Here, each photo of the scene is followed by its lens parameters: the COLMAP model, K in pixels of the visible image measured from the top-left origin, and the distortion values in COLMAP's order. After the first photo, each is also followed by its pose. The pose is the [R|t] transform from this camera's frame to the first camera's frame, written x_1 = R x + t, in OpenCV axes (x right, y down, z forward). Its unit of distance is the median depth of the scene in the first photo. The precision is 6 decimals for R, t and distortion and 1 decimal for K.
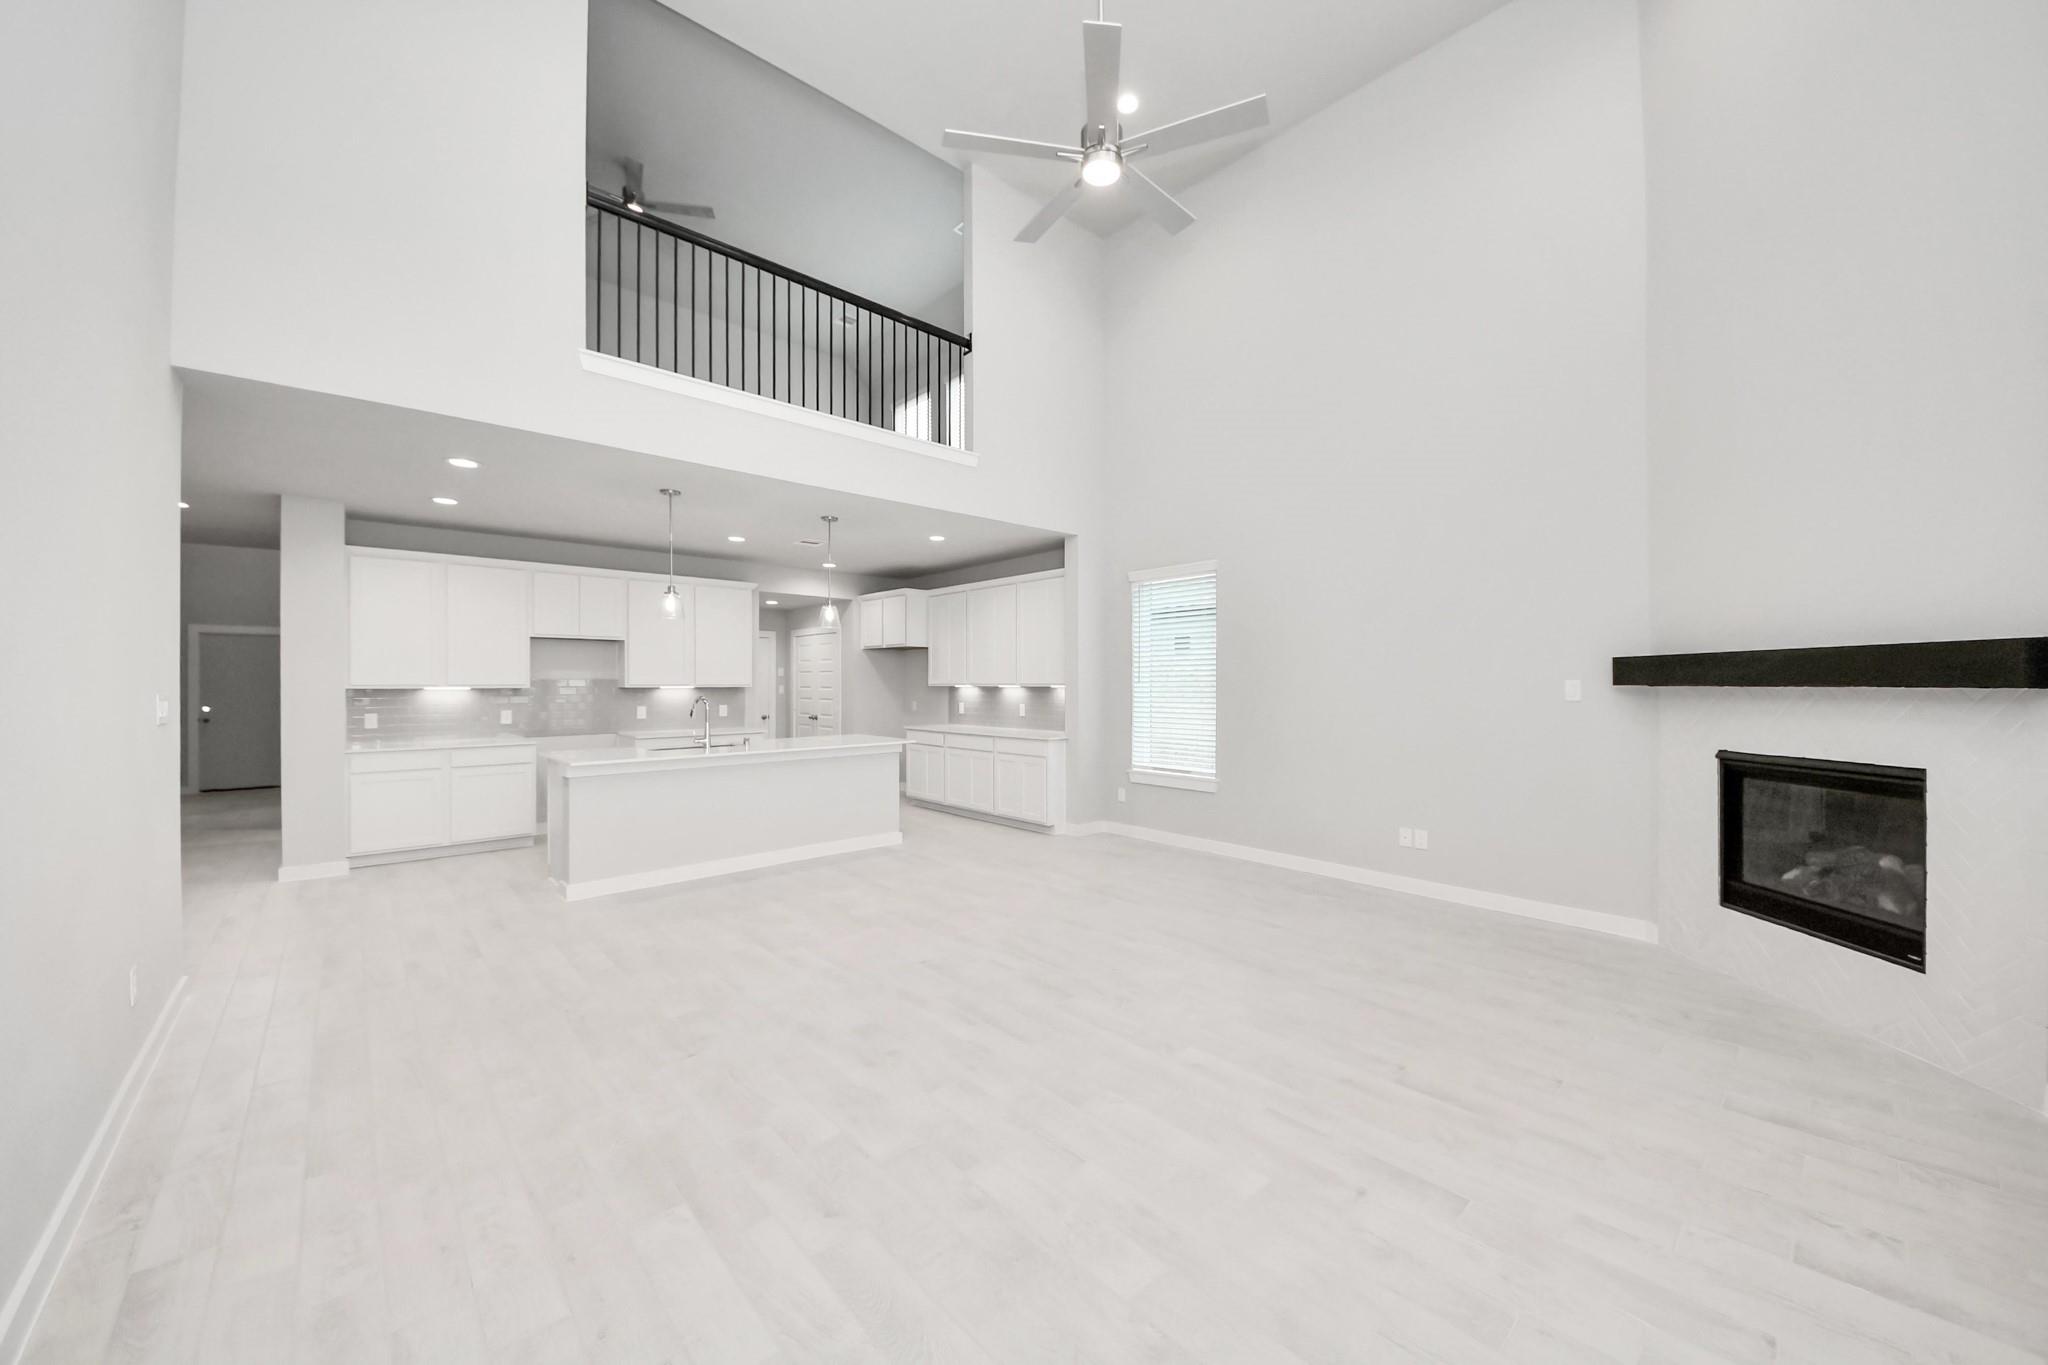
lens RADIAL K [[727.6, 0, 1034.1], [0, 727.6, 688.0], [0, 0, 1]] dist [-0.009048, -0.000153]
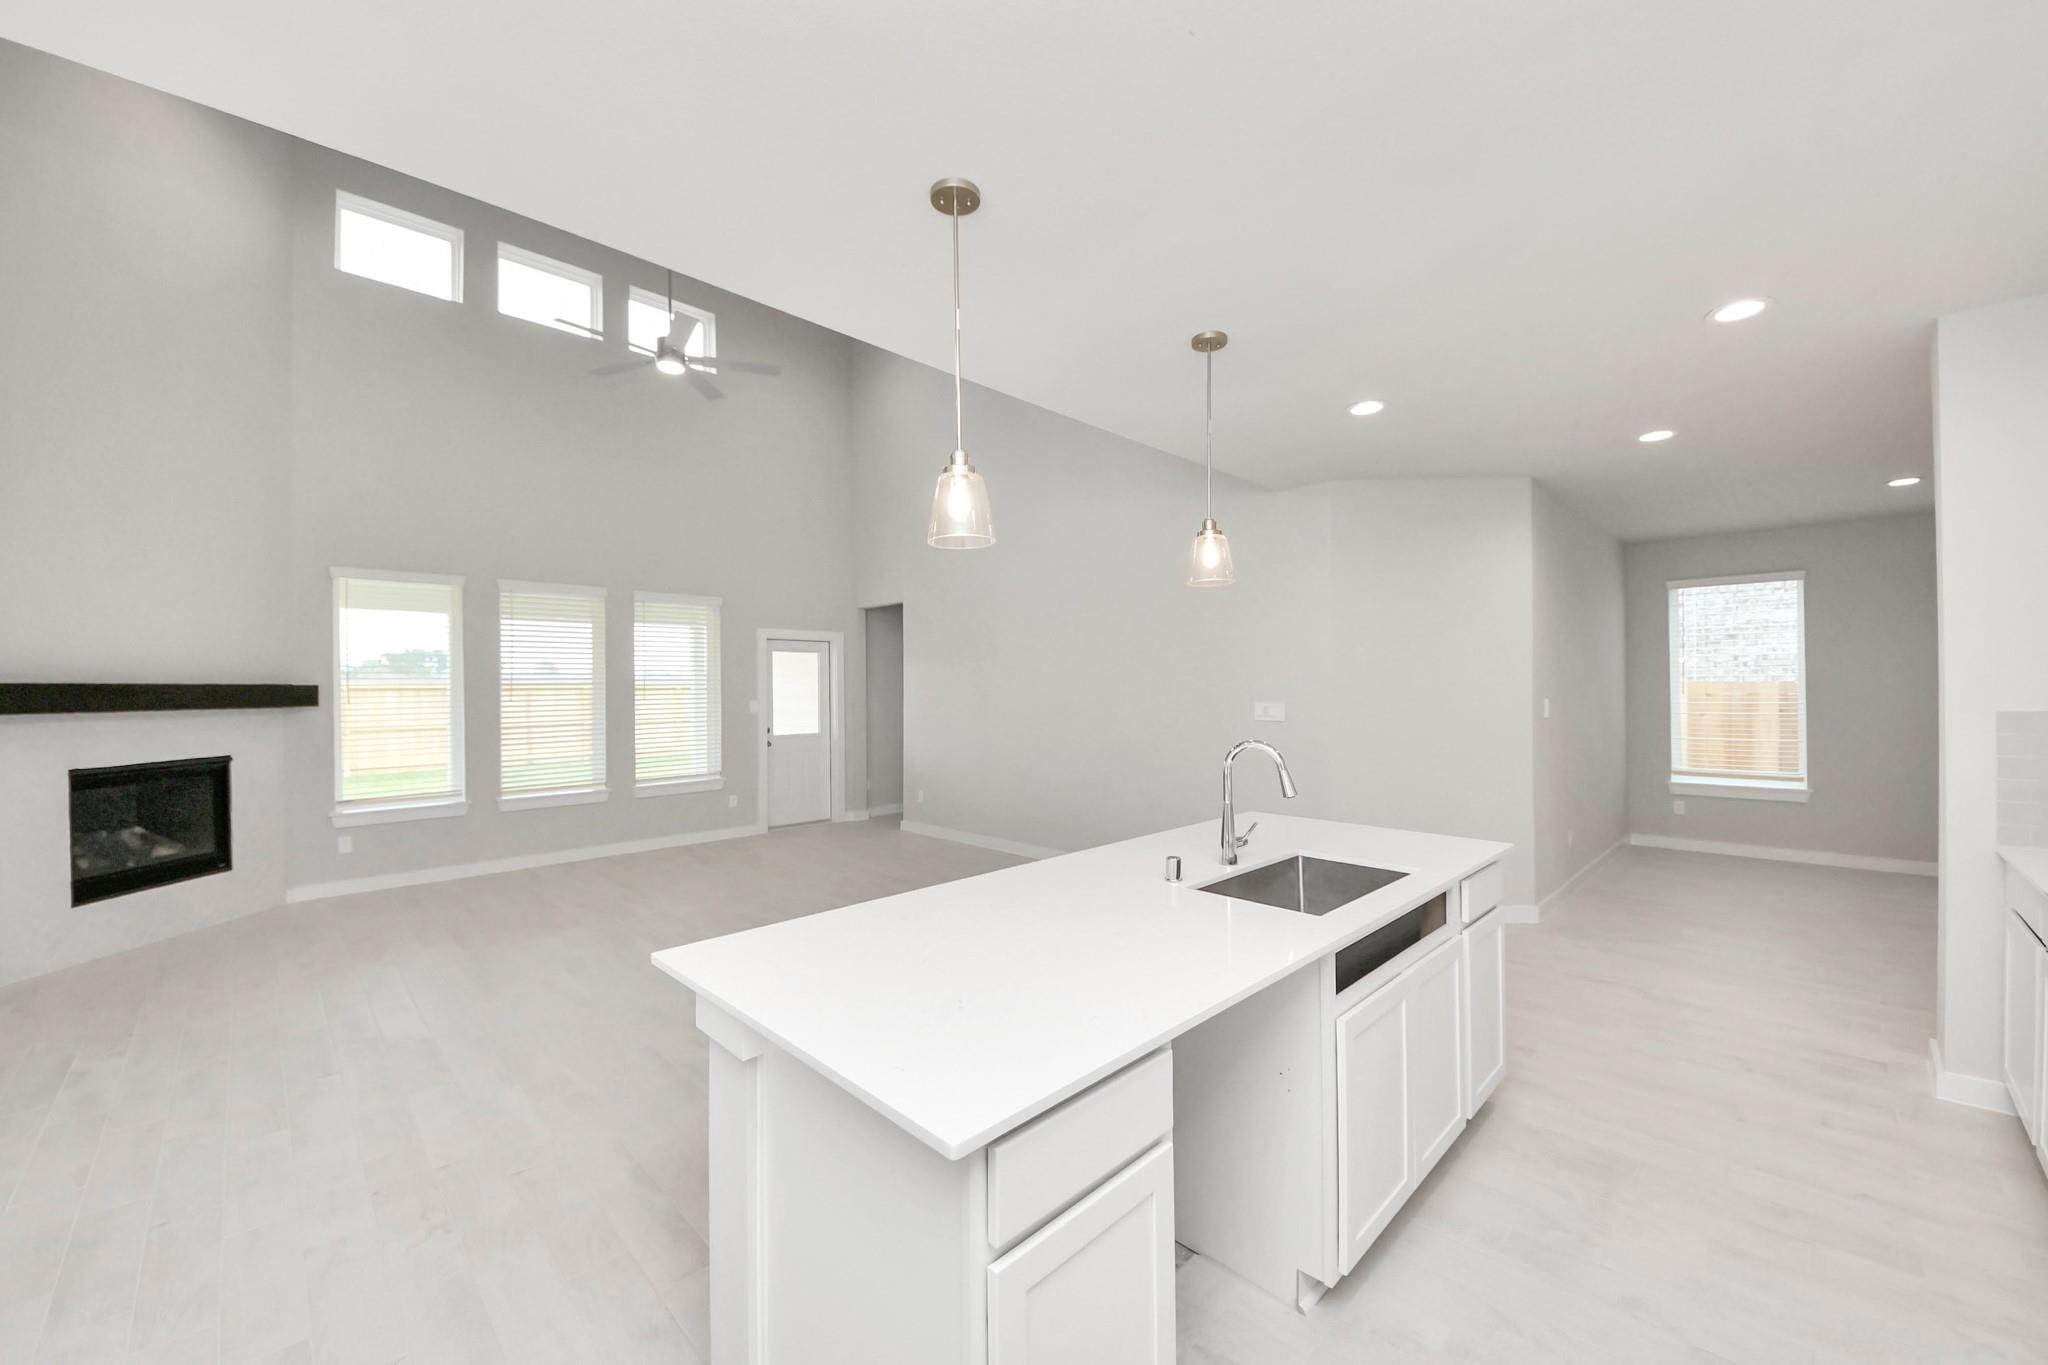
lens RADIAL K [[758.1, 0, 1023.4], [0, 758.1, 688.8], [0, 0, 1]] dist [-0.001087, -0.000210]
pose [[-0.998801, 0.011307, -0.047625, -0.246746], [0.011107, 0.999928, 0.004471, -0.014756], [0.047672, 0.003936, -0.998855, 1.149305]]
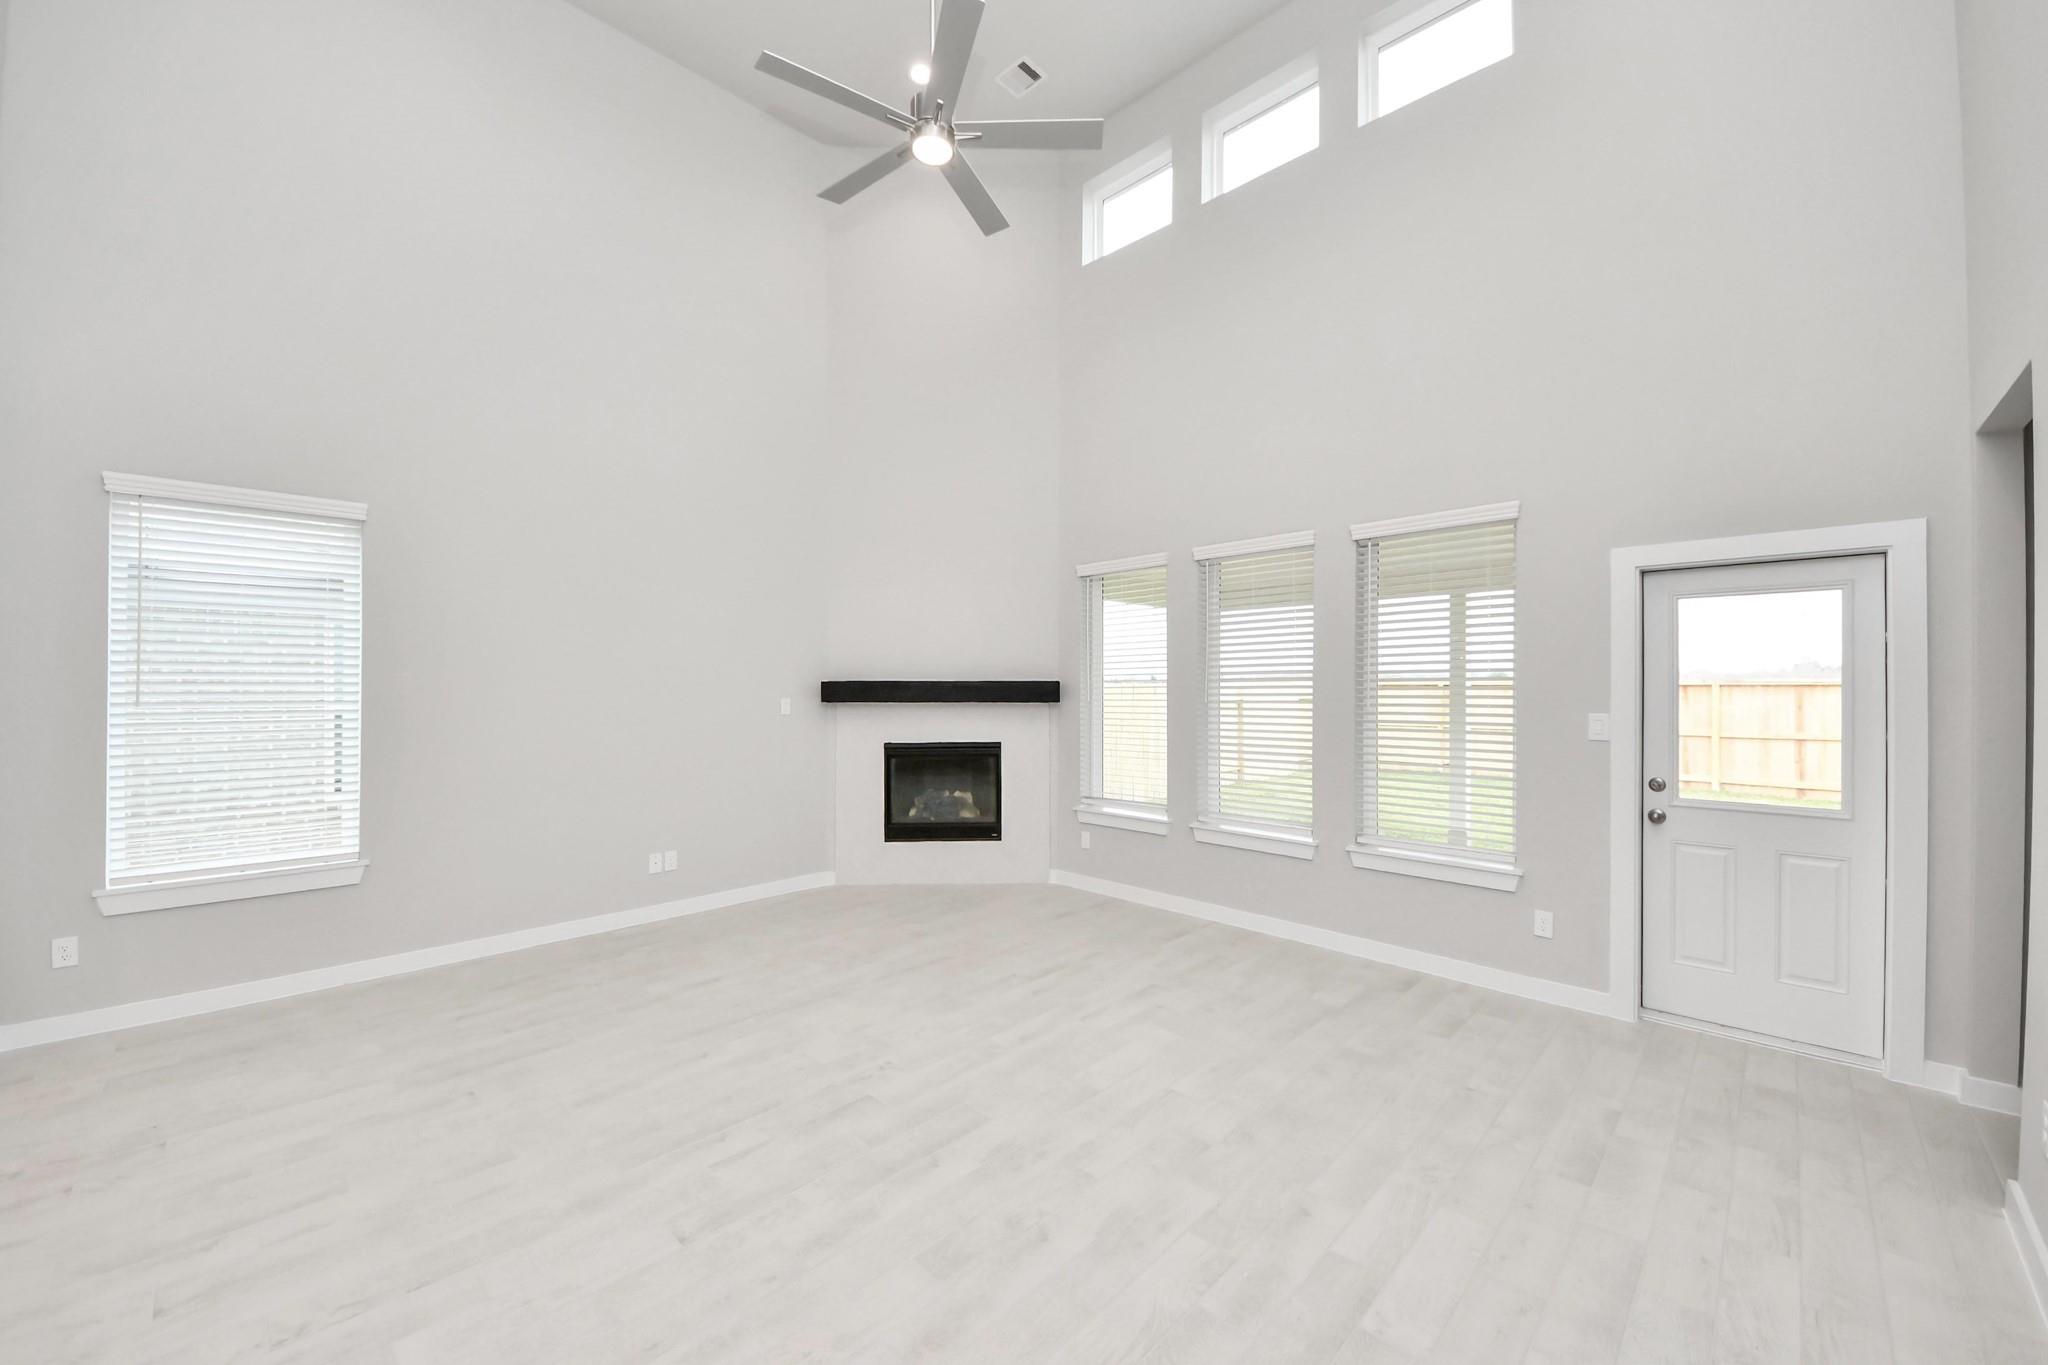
lens RADIAL K [[782.4, 0, 1028.7], [0, 782.4, 691.7], [0, 0, 1]] dist [-0.000247, -0.000159]
pose [[-0.067346, -0.003170, 0.997725, -0.396329], [0.004935, 0.999982, 0.003510, -0.015621], [-0.997717, 0.005160, -0.067329, 0.414456]]
